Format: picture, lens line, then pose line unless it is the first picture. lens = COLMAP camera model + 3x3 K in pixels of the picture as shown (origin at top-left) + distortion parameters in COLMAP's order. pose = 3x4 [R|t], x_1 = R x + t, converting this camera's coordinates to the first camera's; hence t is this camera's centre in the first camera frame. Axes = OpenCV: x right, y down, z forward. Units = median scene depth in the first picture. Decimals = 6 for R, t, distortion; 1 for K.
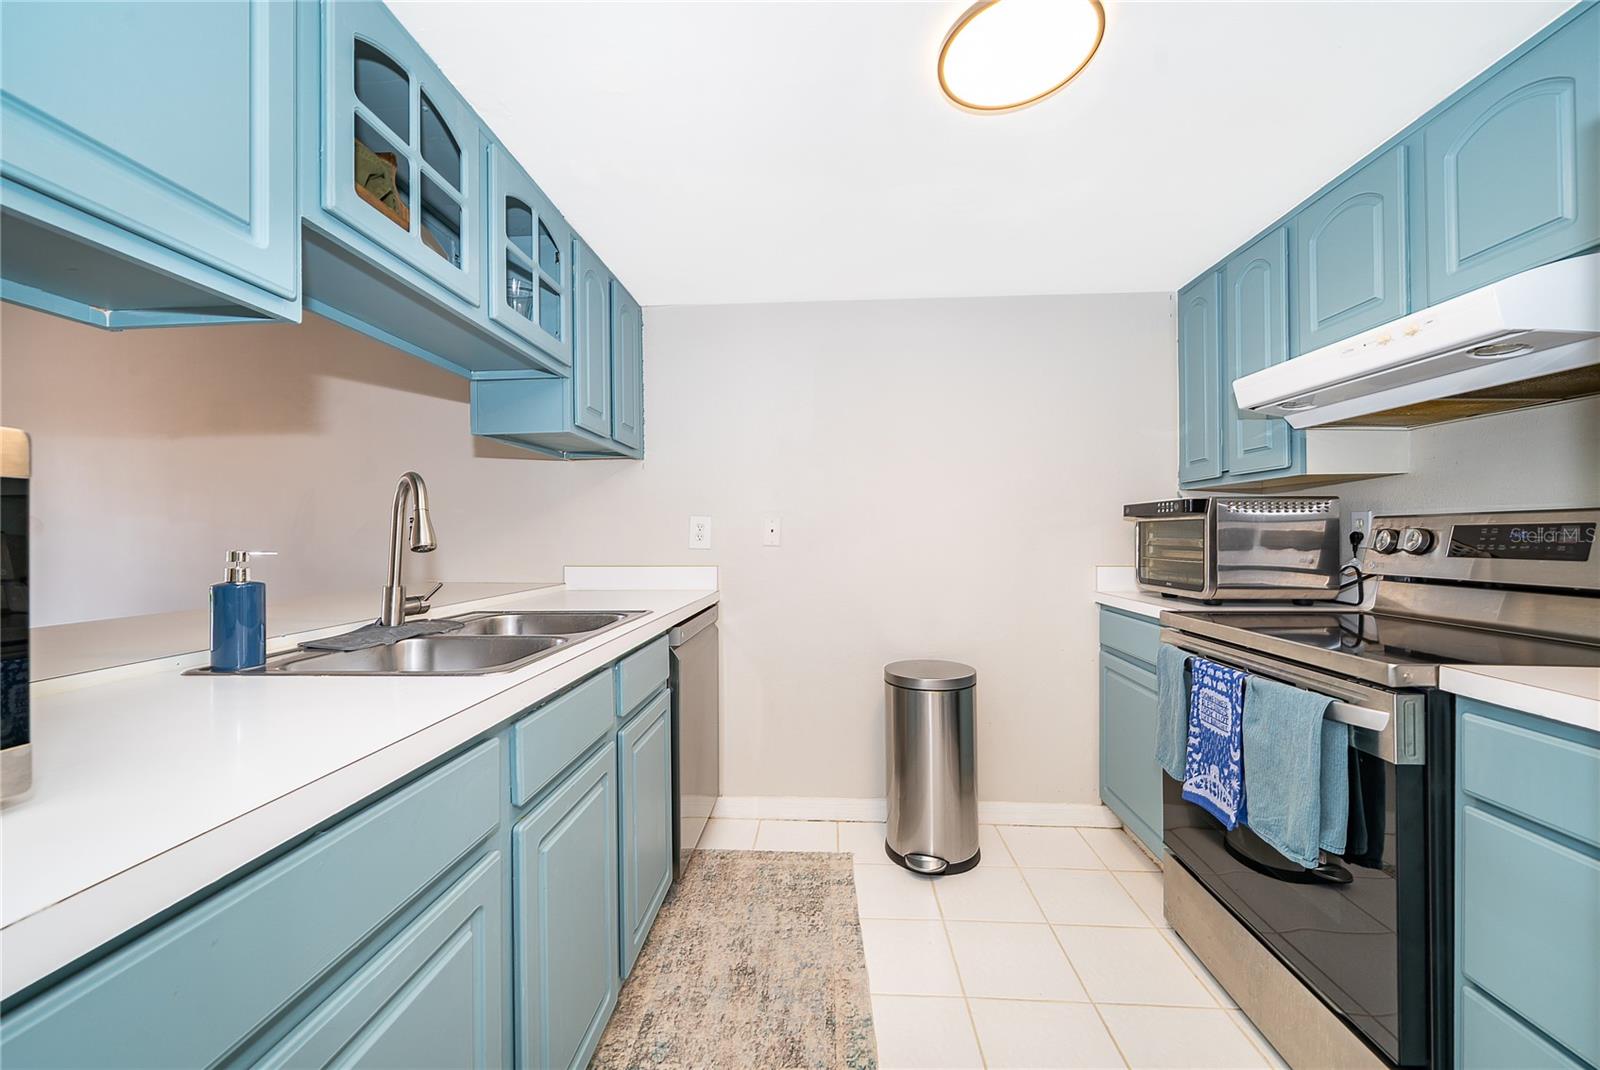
lens RADIAL K [[600.0, 0, 798.2], [0, 600.0, 528.1], [0, 0, 1]] dist [-0.001728, -0.000084]
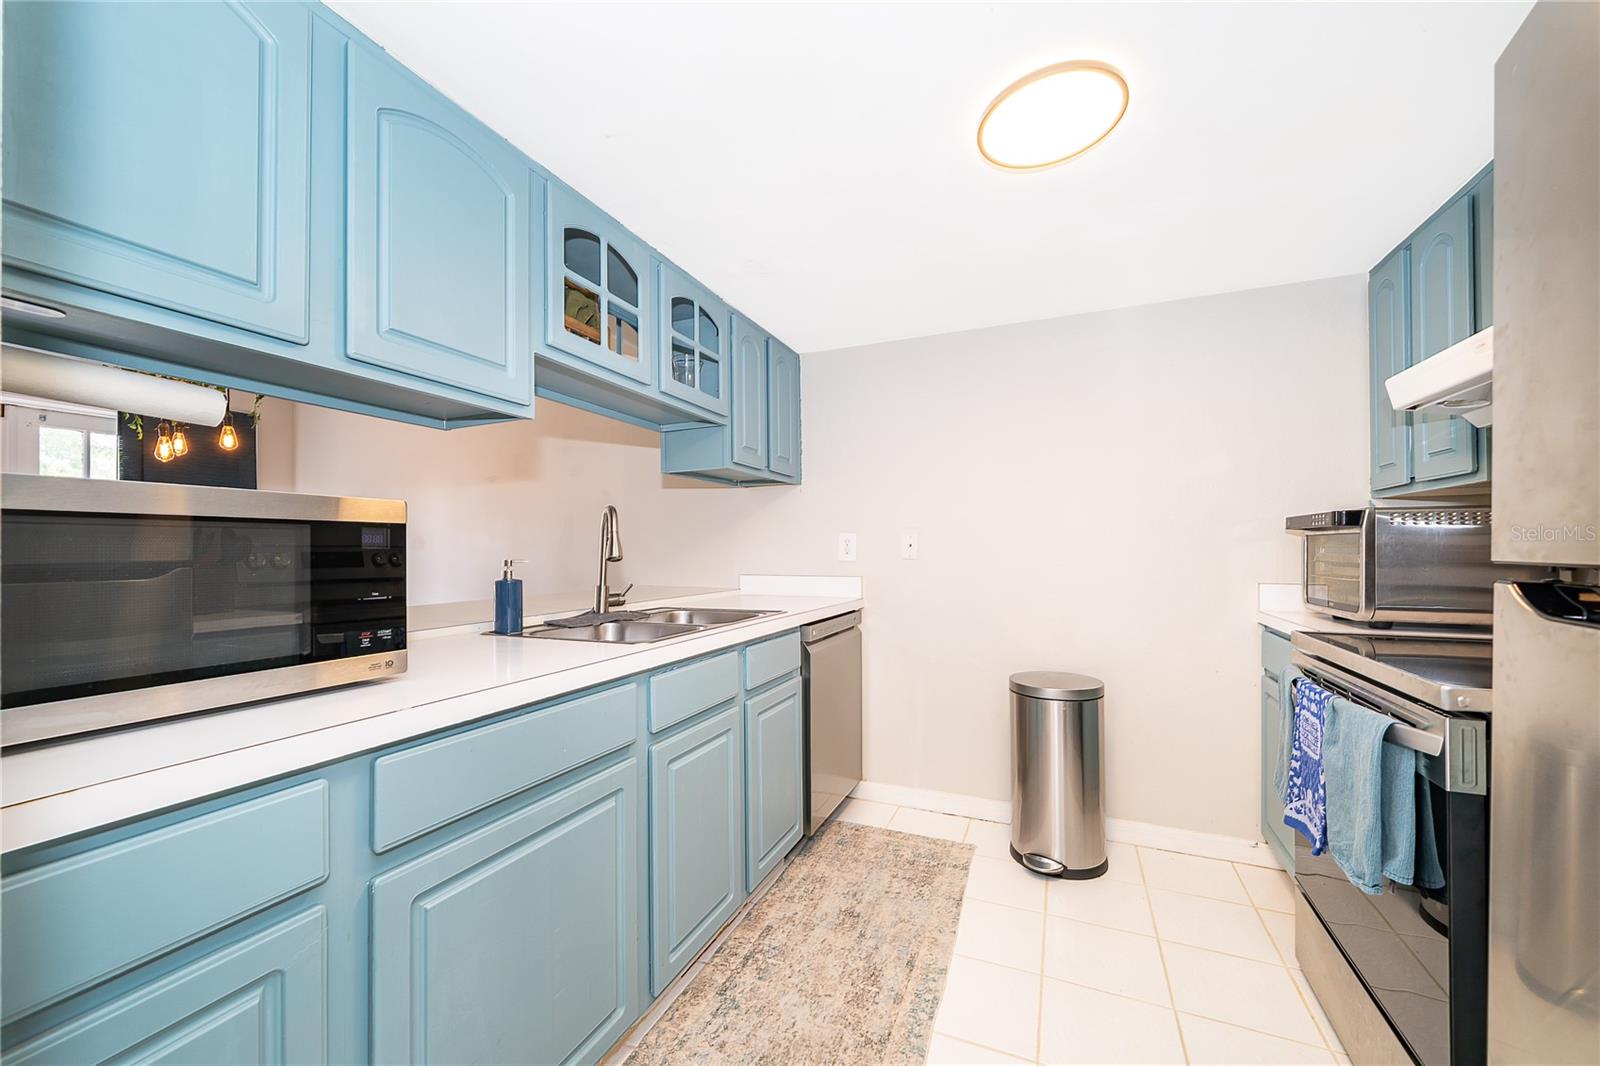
lens RADIAL K [[604.7, 0, 810.2], [0, 604.7, 540.1], [0, 0, 1]] dist [0.001302, 0.000132]
pose [[0.942955, -0.004135, -0.332894, 0.254904], [0.003457, 0.999991, -0.002628, -0.005394], [0.332902, 0.001327, 0.942961, -0.179351]]
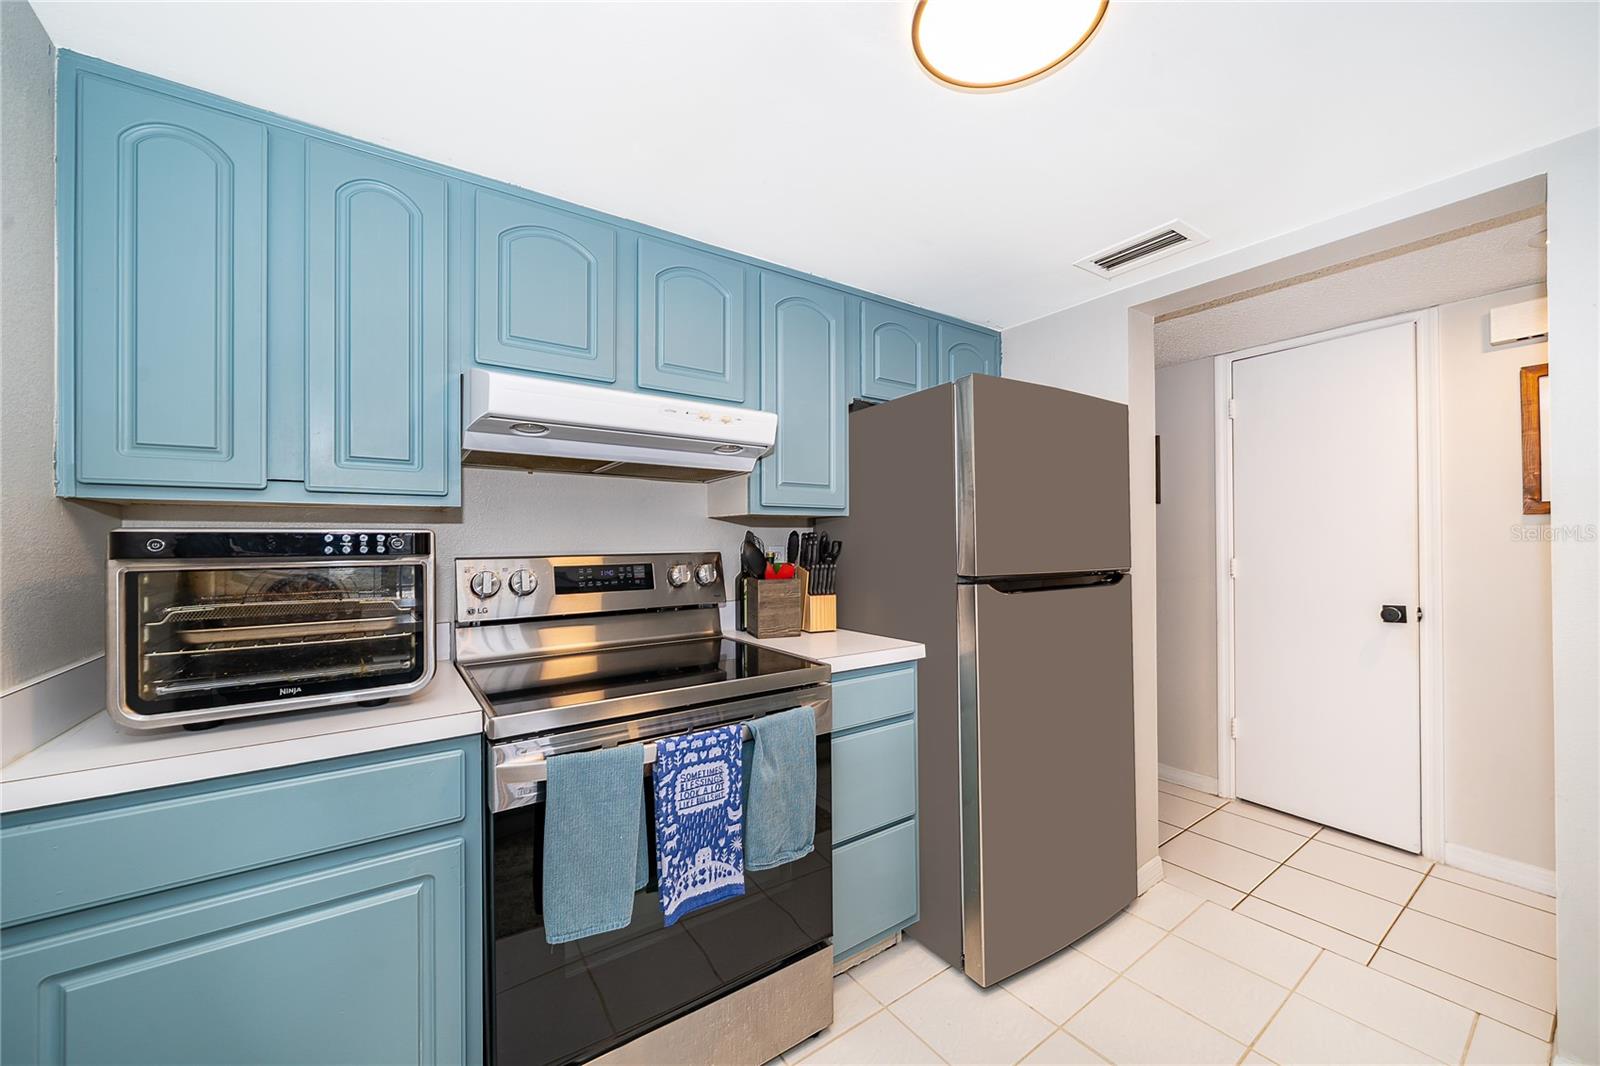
lens RADIAL K [[604.7, 0, 810.2], [0, 604.7, 540.1], [0, 0, 1]] dist [0.001302, 0.000132]
pose [[-0.632460, 0.008212, 0.774549, -0.087880], [-0.000195, 0.999942, -0.010761, -0.043247], [-0.774593, -0.006956, -0.632422, 1.393705]]
